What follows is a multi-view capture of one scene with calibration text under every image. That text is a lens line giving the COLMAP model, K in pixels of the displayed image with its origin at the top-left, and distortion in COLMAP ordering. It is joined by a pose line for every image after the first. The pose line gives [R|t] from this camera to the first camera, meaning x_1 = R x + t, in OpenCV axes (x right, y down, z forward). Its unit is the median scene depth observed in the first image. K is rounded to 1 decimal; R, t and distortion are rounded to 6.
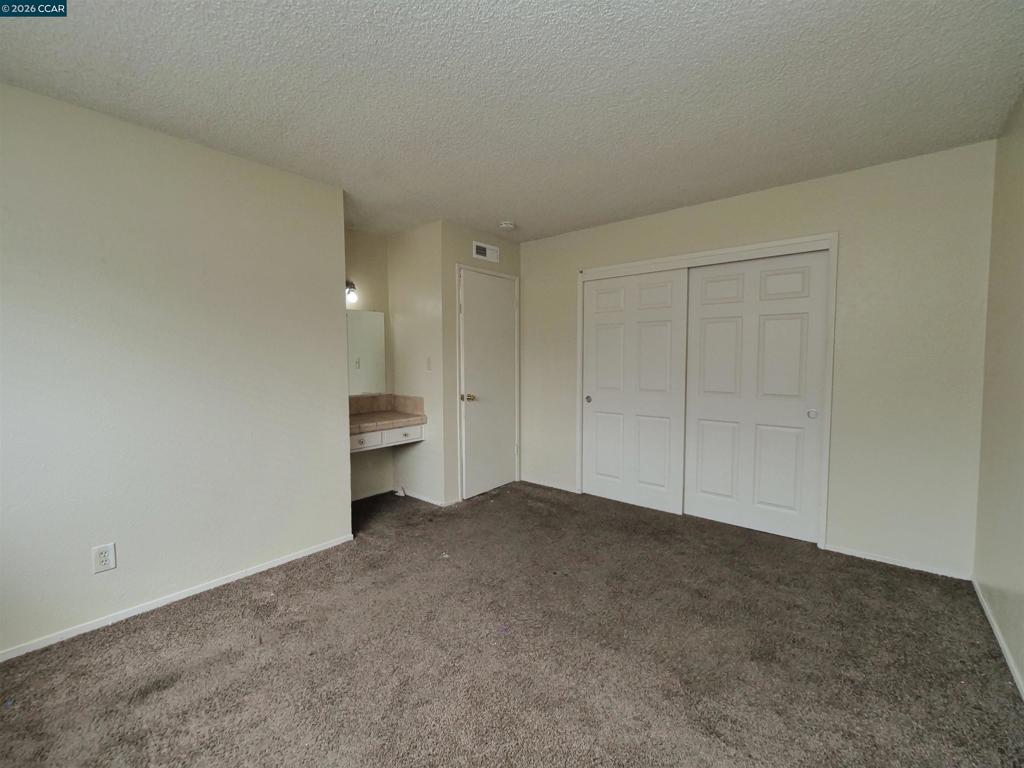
lens RADIAL K [[431.4, 0, 504.0], [0, 431.4, 383.3], [0, 0, 1]] dist [0.004829, -0.001594]
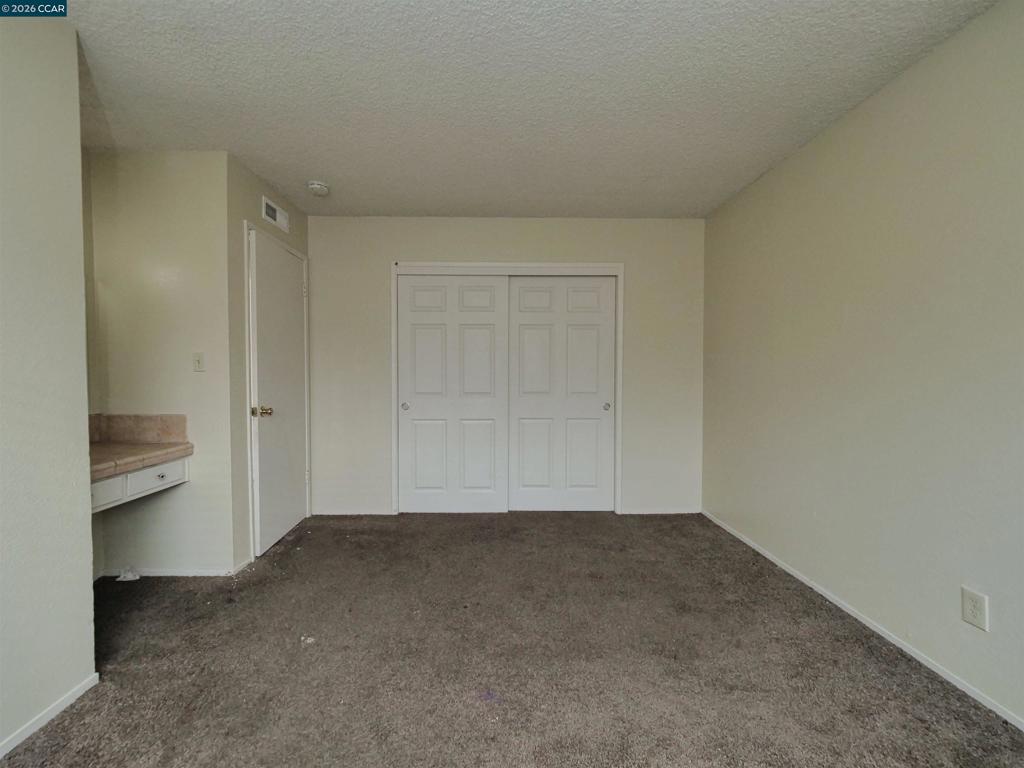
lens RADIAL K [[431.4, 0, 509.4], [0, 431.4, 385.0], [0, 0, 1]] dist [0.004829, -0.001594]
pose [[0.755476, -0.015327, 0.654997, -0.262868], [0.033459, 0.999324, -0.015208, 0.015261], [-0.654321, 0.033405, 0.755479, 0.209302]]
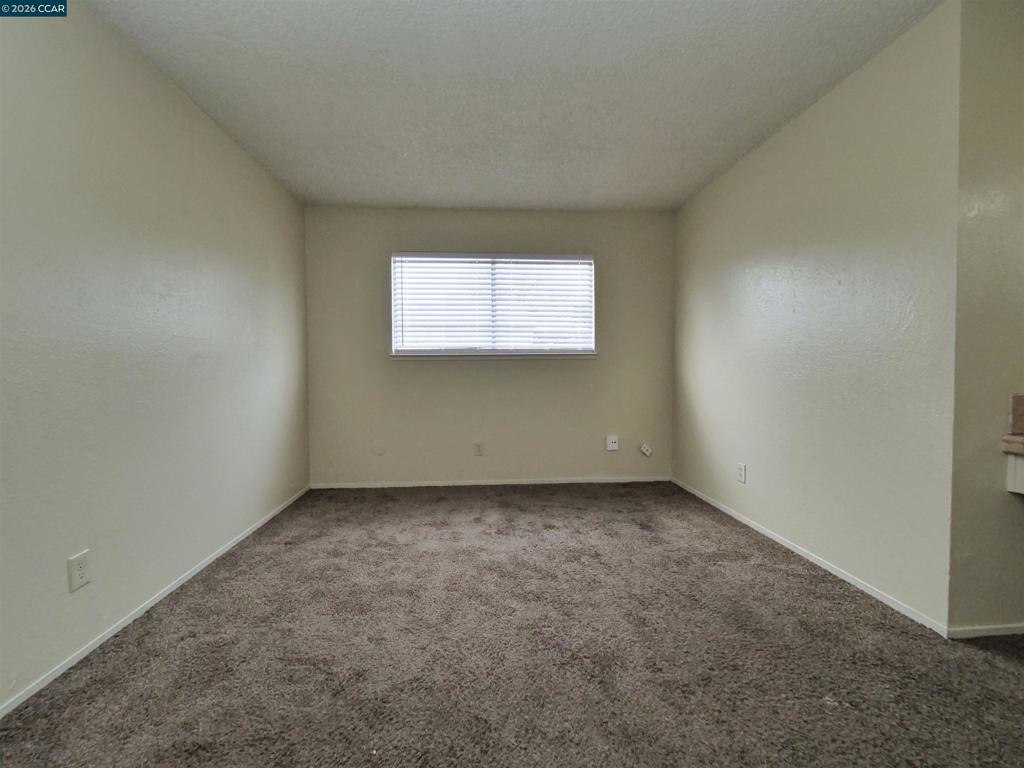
lens RADIAL K [[431.4, 0, 511.7], [0, 431.4, 385.9], [0, 0, 1]] dist [0.004829, -0.001594]
pose [[-0.684507, 0.042855, -0.727746, 0.366974], [-0.028039, 0.995984, 0.085025, 0.010613], [0.728467, 0.078605, -0.680556, 0.832581]]
